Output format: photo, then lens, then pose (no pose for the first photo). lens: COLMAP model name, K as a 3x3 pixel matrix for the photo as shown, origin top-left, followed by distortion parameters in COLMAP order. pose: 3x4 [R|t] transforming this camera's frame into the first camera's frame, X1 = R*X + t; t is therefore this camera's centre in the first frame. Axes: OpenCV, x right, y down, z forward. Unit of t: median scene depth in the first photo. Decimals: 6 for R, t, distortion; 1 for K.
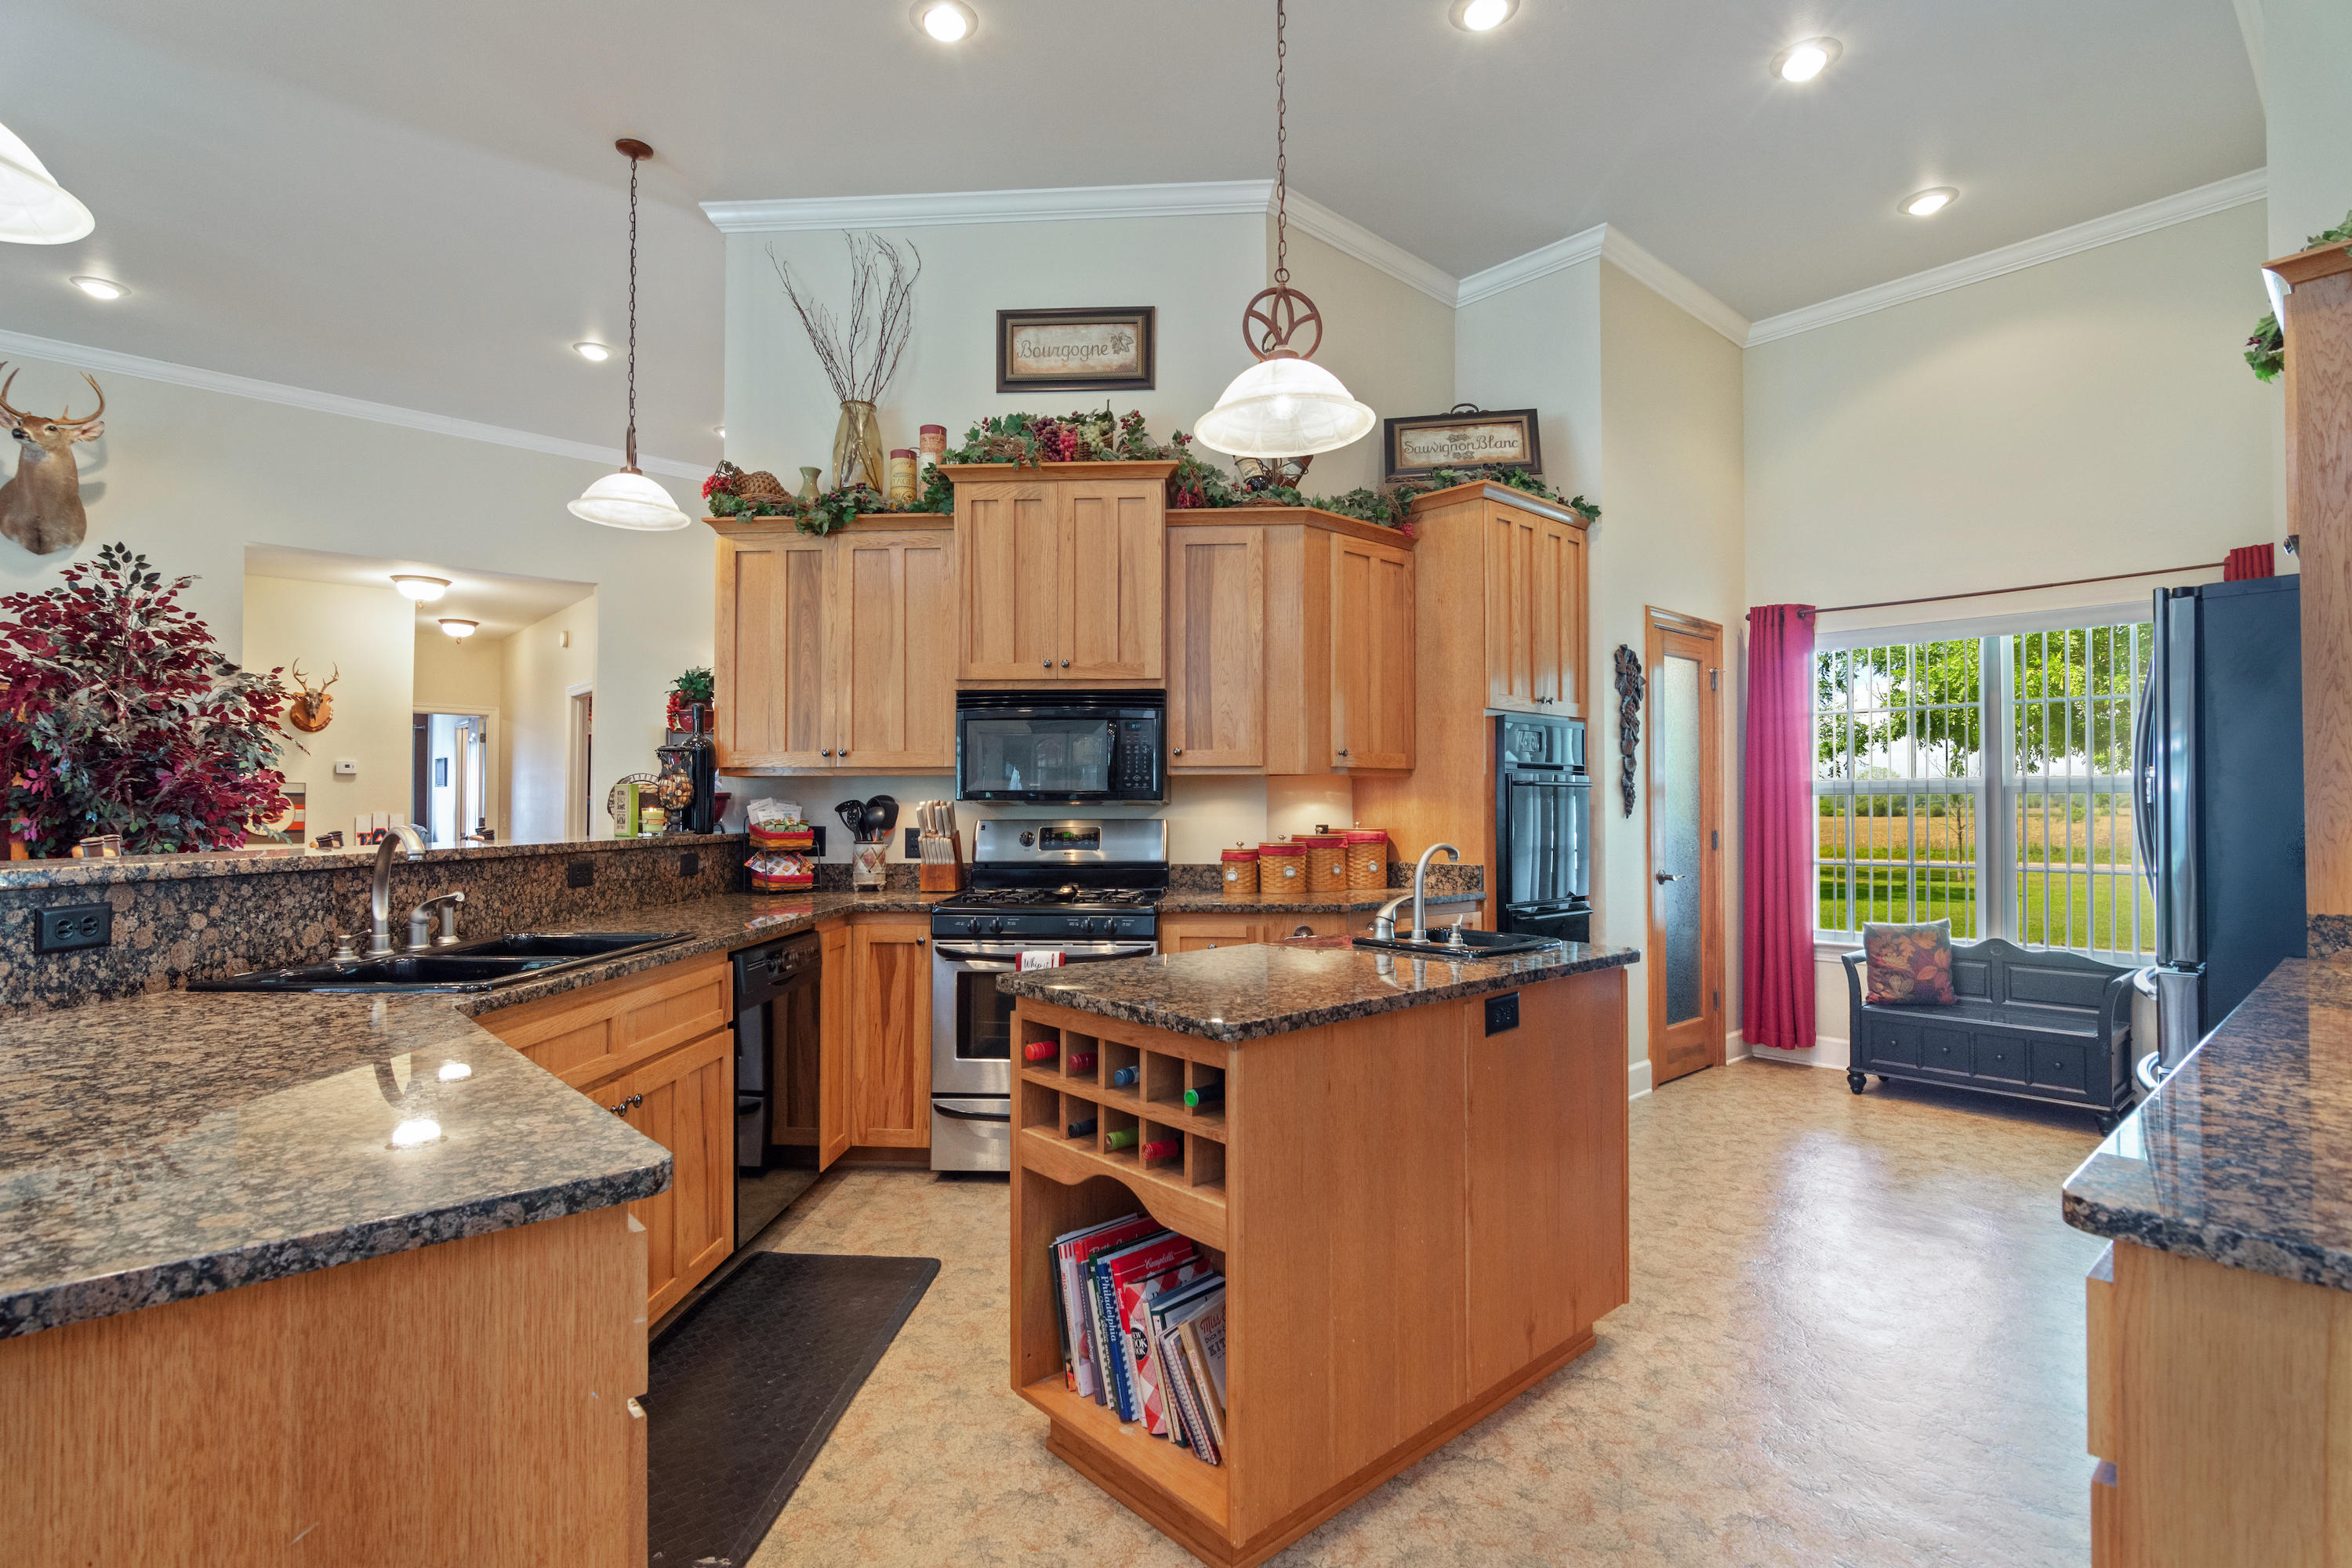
lens RADIAL K [[1128.5, 0, 1175.5], [0, 1128.5, 782.1], [0, 0, 1]] dist [-0.004394, 0.002648]
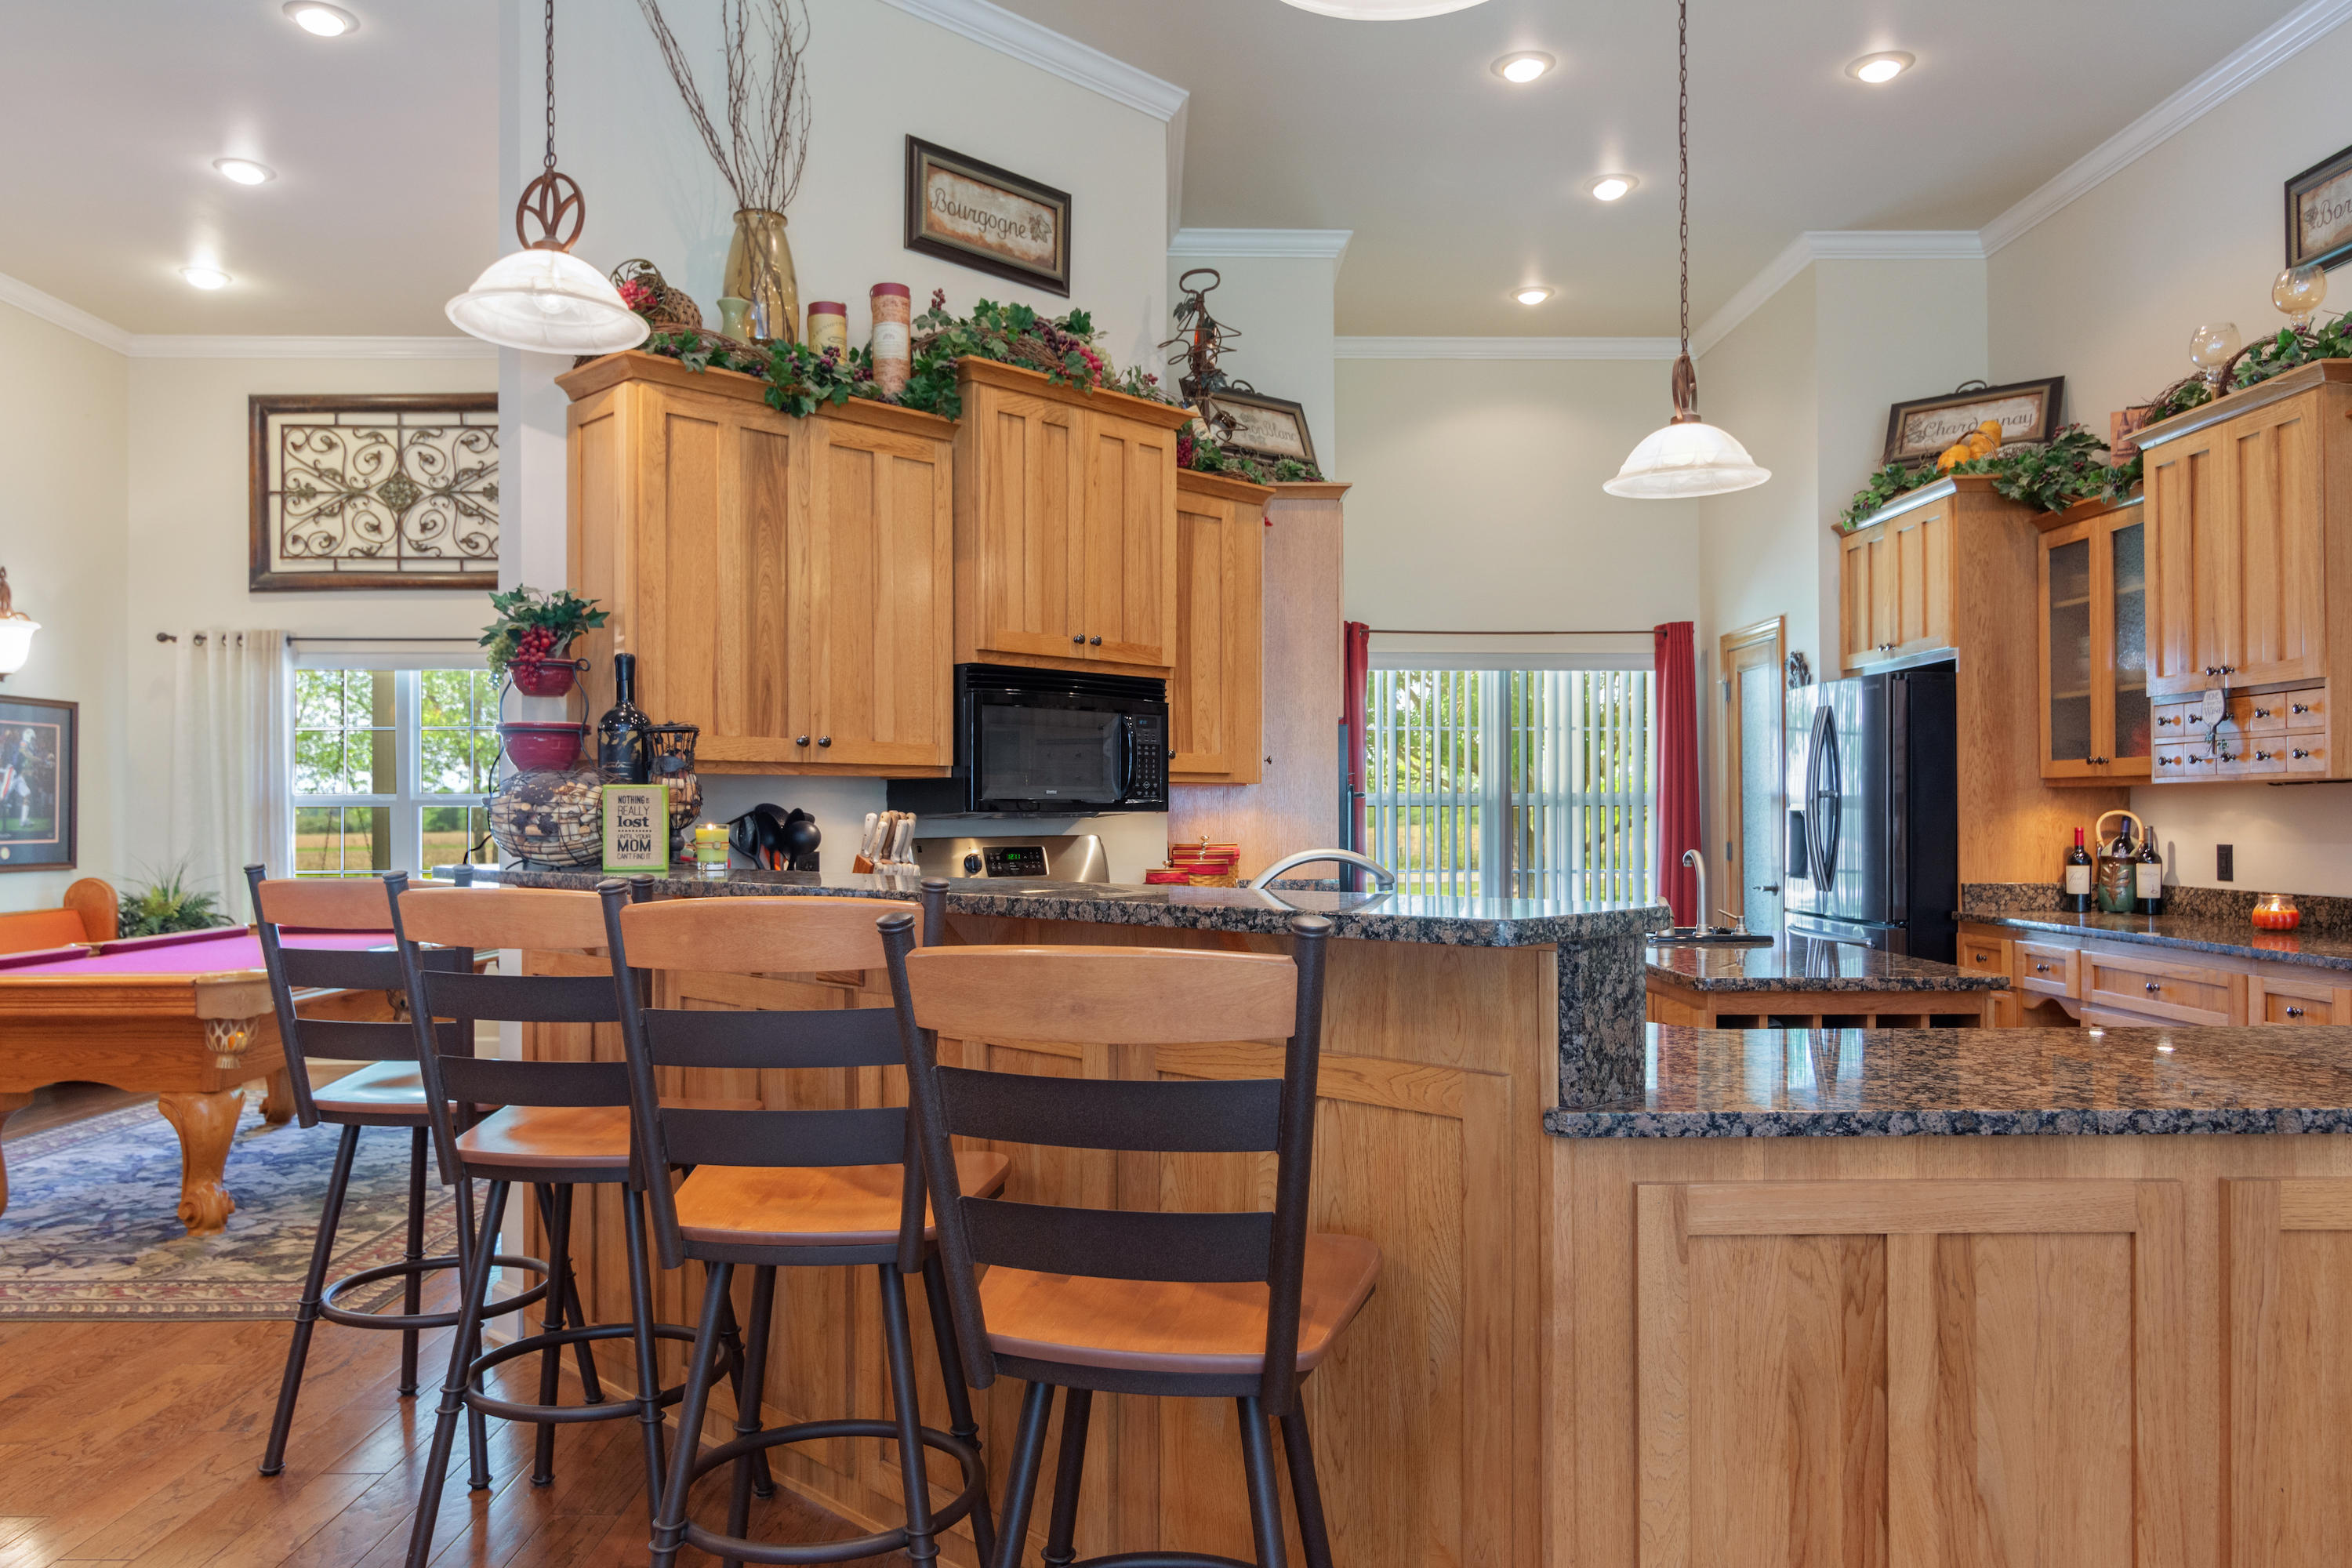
lens RADIAL K [[1605.2, 0, 1172.9], [0, 1605.2, 795.7], [0, 0, 1]] dist [-0.012420, -0.002330]
pose [[0.660511, 0.008401, 0.750769, -0.861703], [-0.013488, 0.999909, 0.000677, 0.002478], [-0.750695, -0.010573, 0.660564, 0.200759]]
